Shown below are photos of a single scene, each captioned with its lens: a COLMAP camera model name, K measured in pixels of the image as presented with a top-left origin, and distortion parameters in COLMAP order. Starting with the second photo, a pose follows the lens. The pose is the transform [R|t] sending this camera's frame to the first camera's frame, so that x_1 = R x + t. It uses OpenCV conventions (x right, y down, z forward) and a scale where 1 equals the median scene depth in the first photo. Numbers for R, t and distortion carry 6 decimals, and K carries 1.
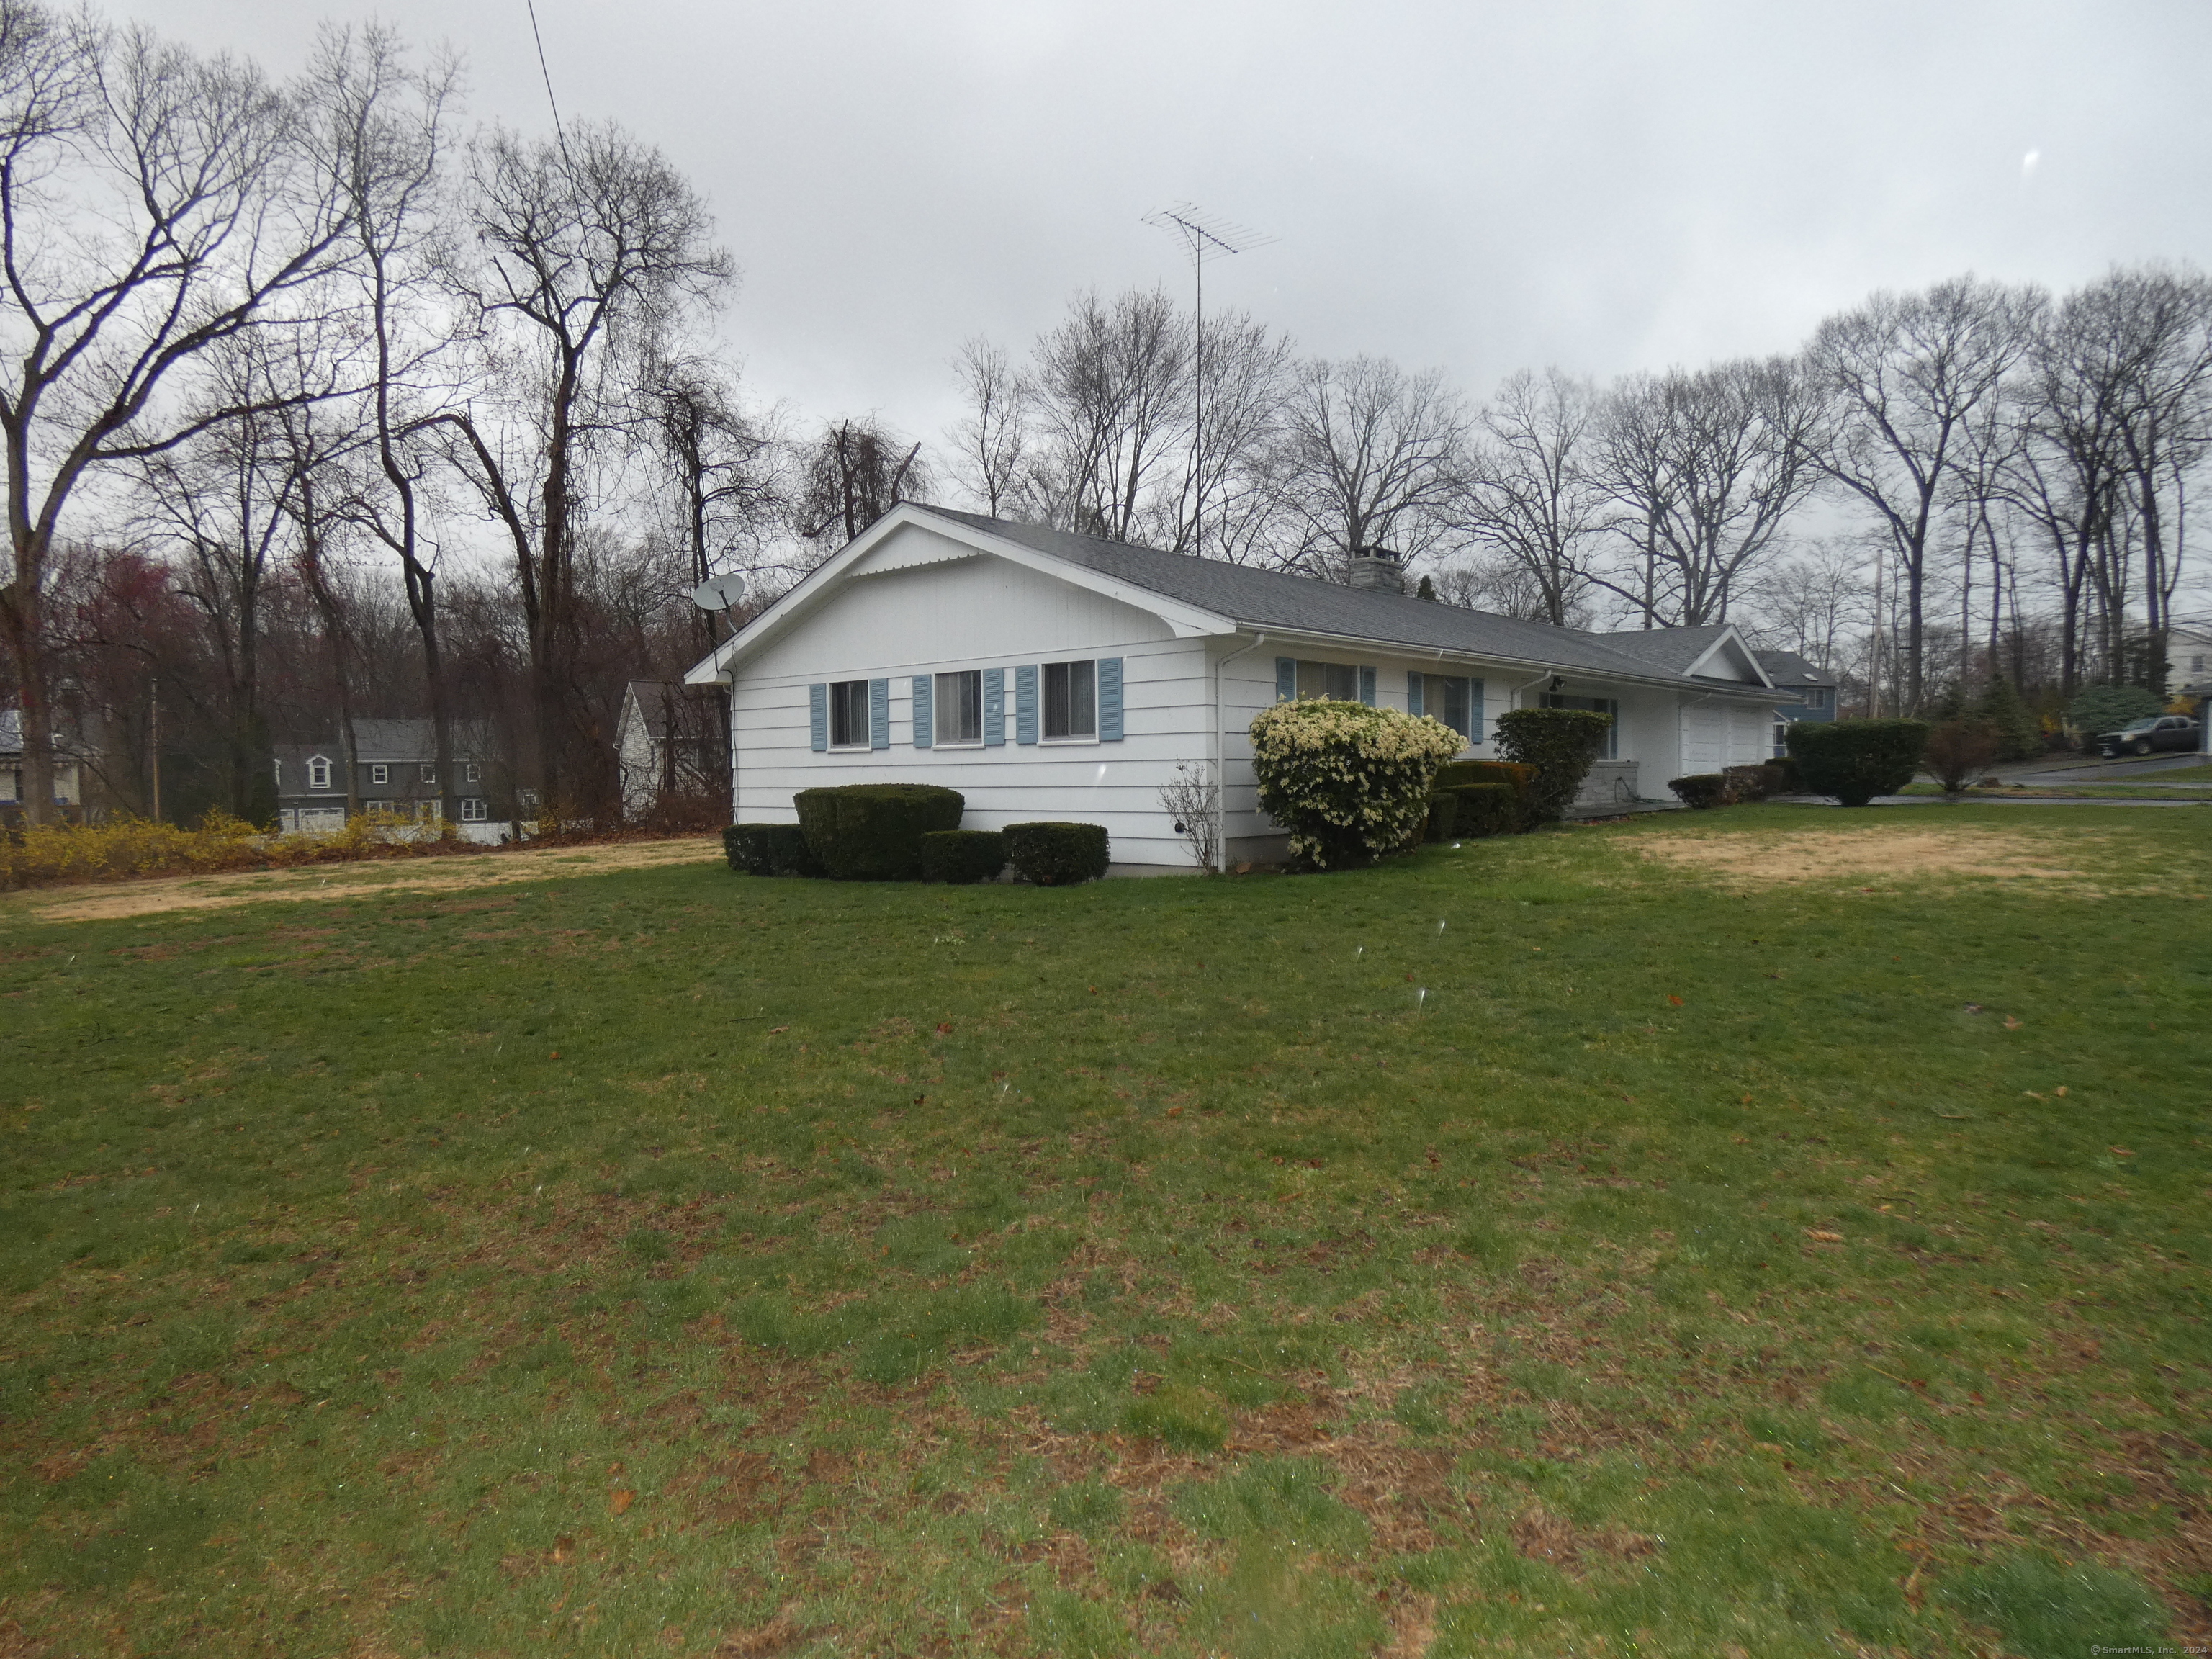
lens RADIAL K [[1315.2, 0, 1108.1], [0, 1315.2, 822.6], [0, 0, 1]] dist [-0.004552, 0.002497]
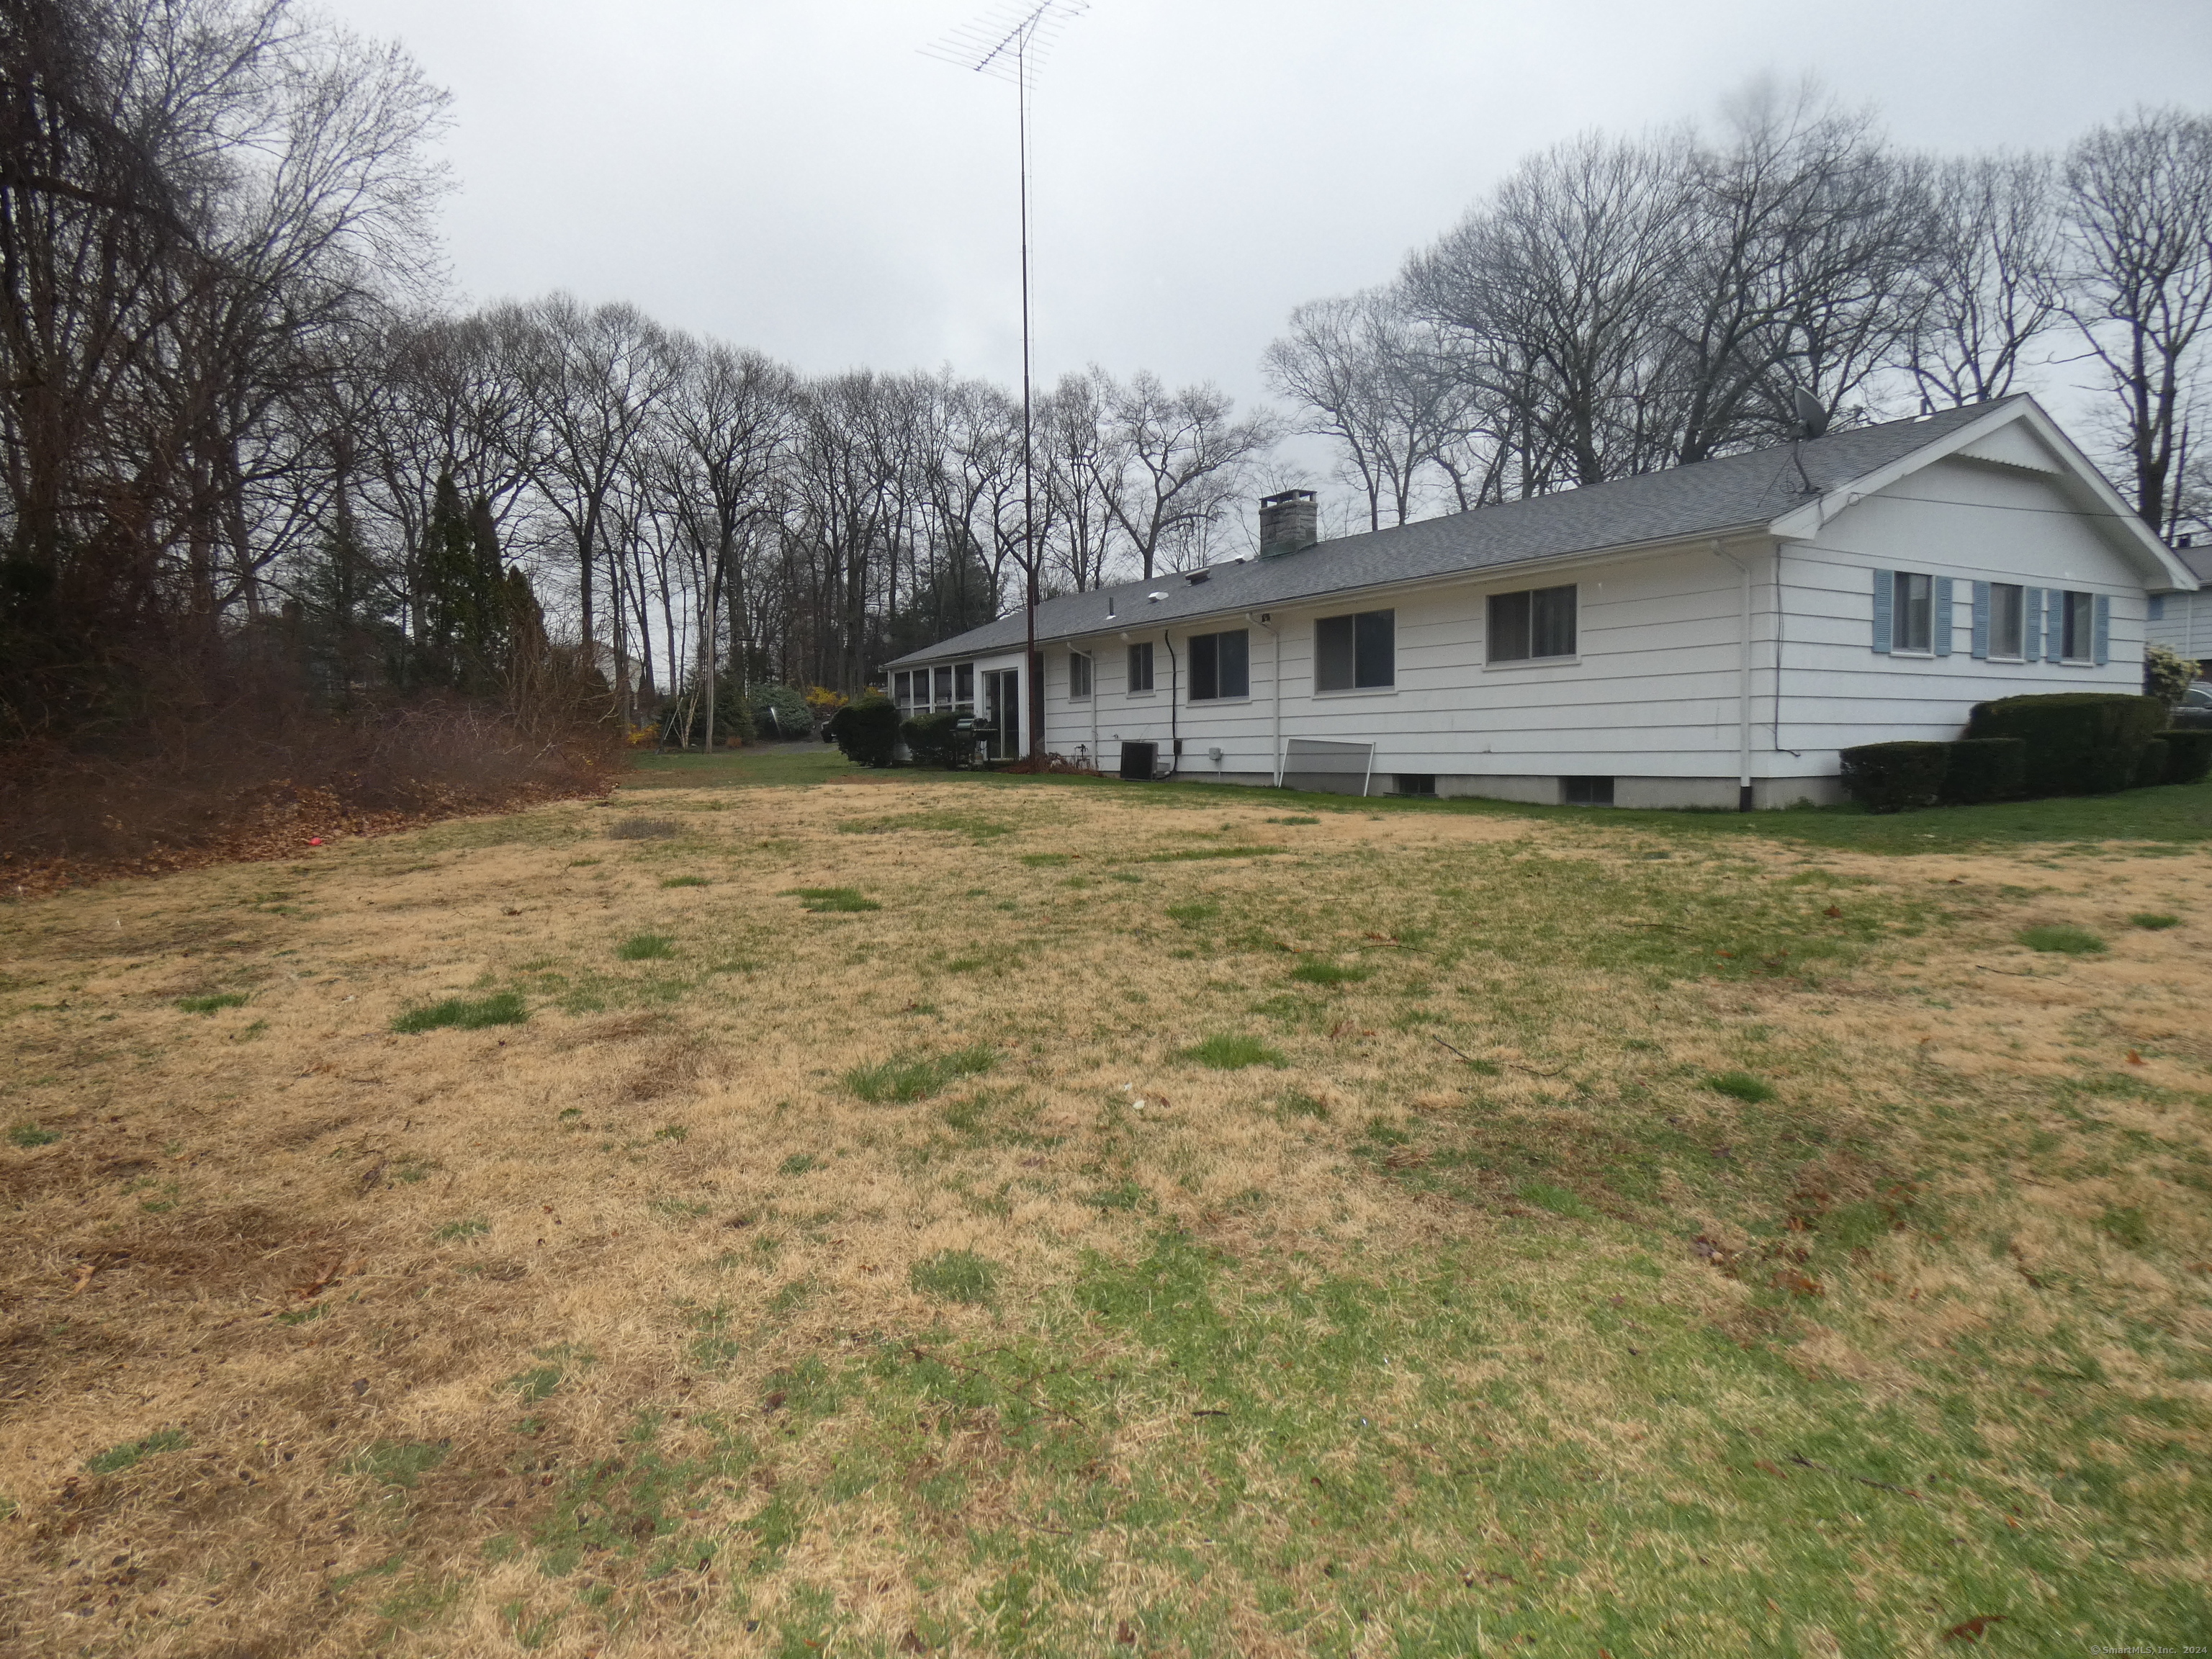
lens RADIAL K [[1315.2, 0, 1108.1], [0, 1315.2, 822.6], [0, 0, 1]] dist [-0.004552, 0.002497]
pose [[0.316050, -0.039828, 0.947906, -0.473986], [0.045066, 0.998621, 0.026933, 0.002319], [-0.947672, 0.034206, 0.317409, 0.501158]]
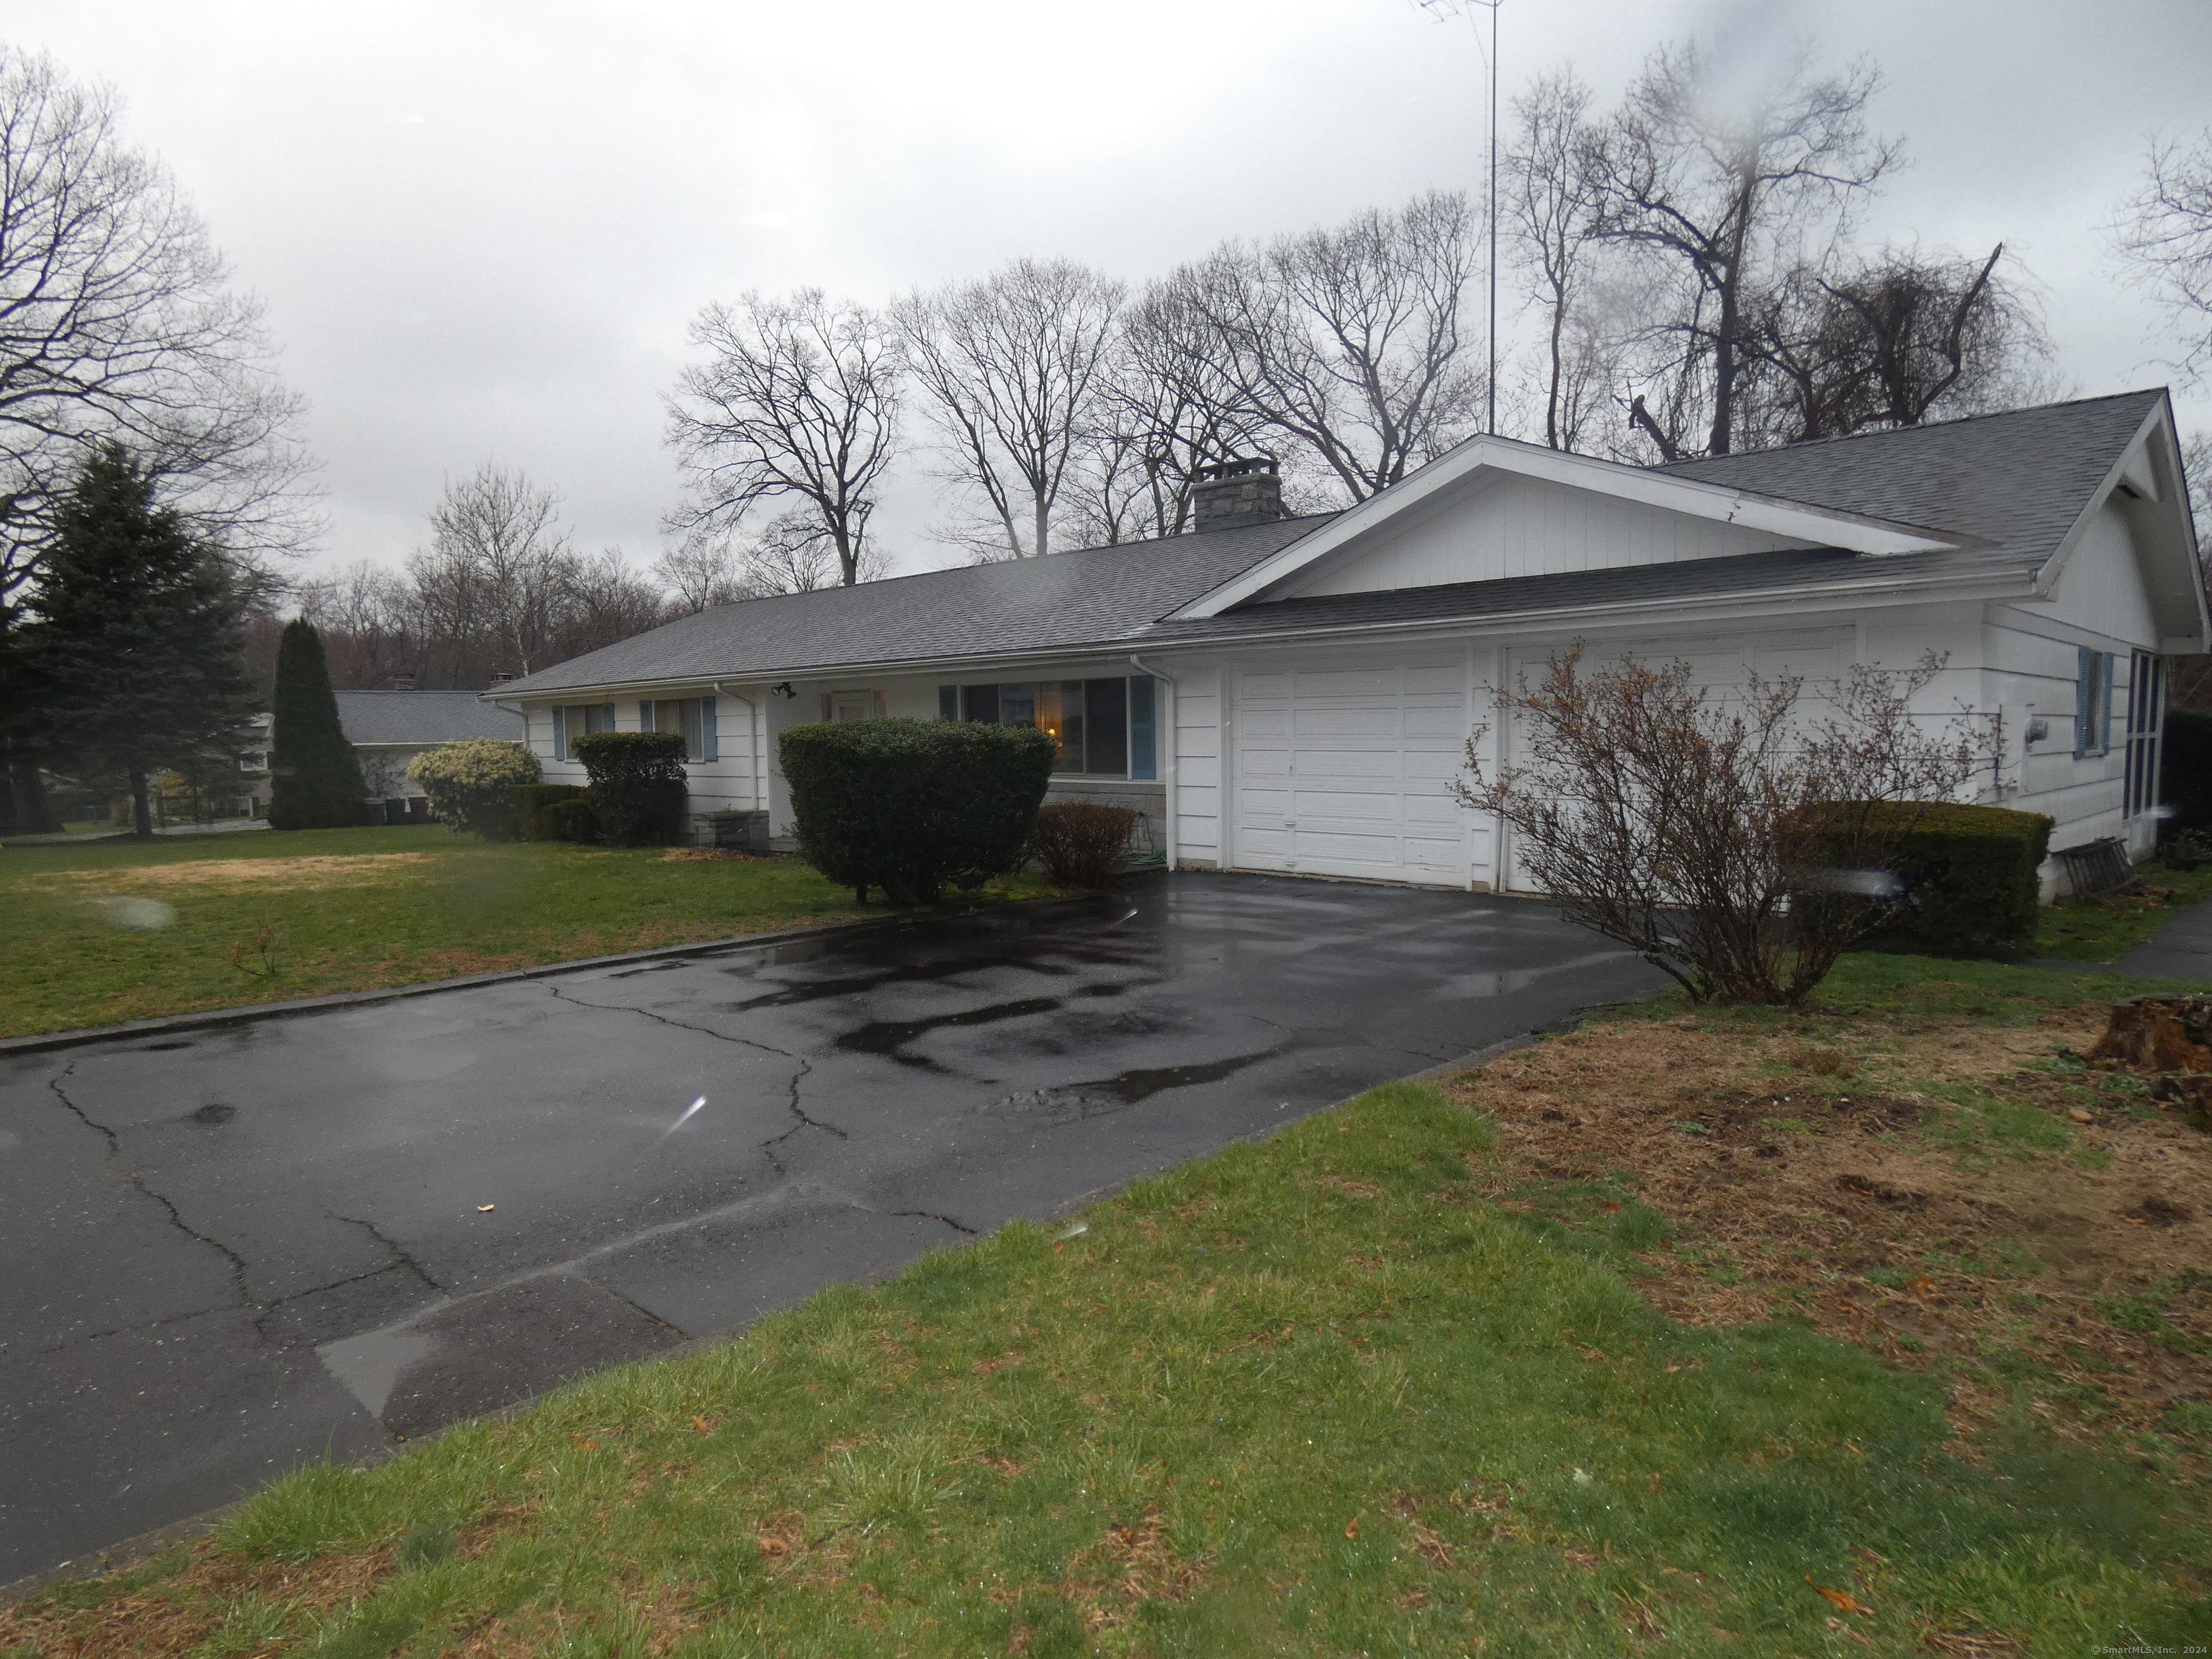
lens RADIAL K [[1323.4, 0, 1106.0], [0, 1323.4, 829.5], [0, 0, 1]] dist [-0.004225, 0.001995]
pose [[-0.033064, 0.085487, -0.995791, 0.559551], [-0.020457, 0.996069, 0.086190, -0.044778], [0.999244, 0.023221, -0.031185, 0.580872]]
